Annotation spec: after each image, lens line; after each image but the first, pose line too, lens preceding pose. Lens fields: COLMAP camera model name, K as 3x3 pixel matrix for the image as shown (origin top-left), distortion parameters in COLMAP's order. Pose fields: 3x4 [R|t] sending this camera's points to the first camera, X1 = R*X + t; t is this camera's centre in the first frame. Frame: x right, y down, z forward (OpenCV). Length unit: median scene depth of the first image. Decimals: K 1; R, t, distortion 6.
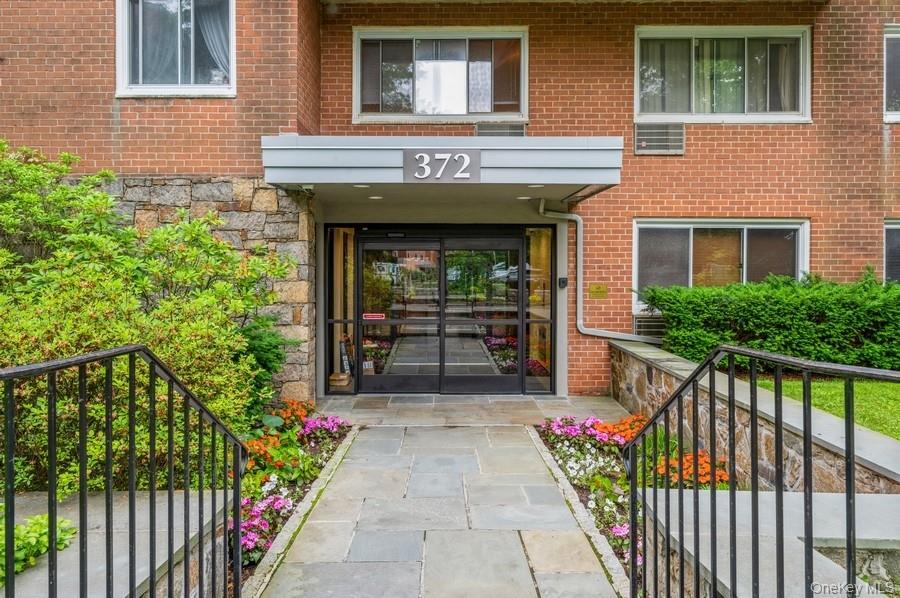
lens RADIAL K [[622.6, 0, 448.4], [0, 622.6, 295.7], [0, 0, 1]] dist [0.001008, 0.000101]
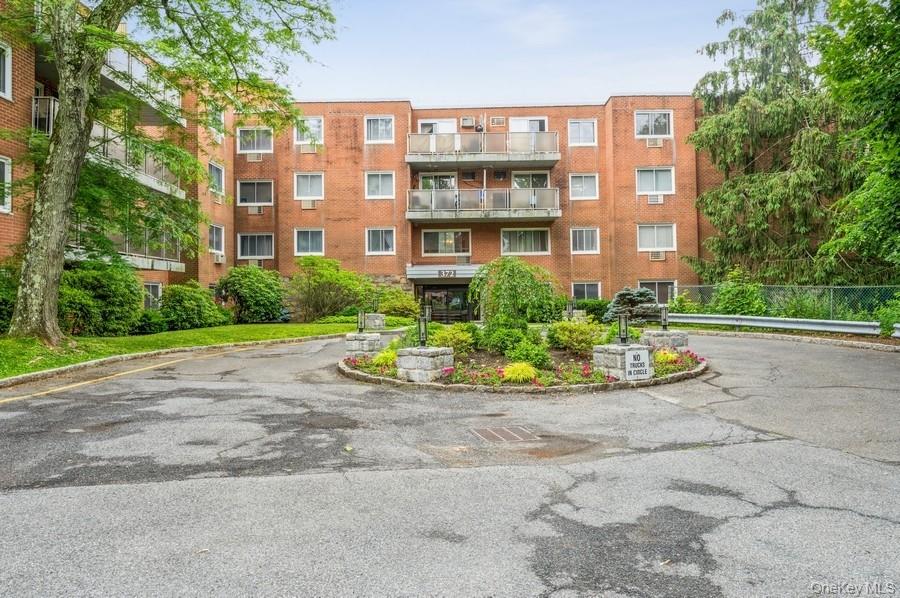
lens RADIAL K [[622.6, 0, 450.8], [0, 622.6, 300.2], [0, 0, 1]] dist [0.001008, 0.000101]
pose [[0.999897, -0.009869, -0.010429, 0.052421], [0.009720, 0.999850, -0.014300, 0.032786], [0.010569, 0.014198, 0.999843, -2.980056]]
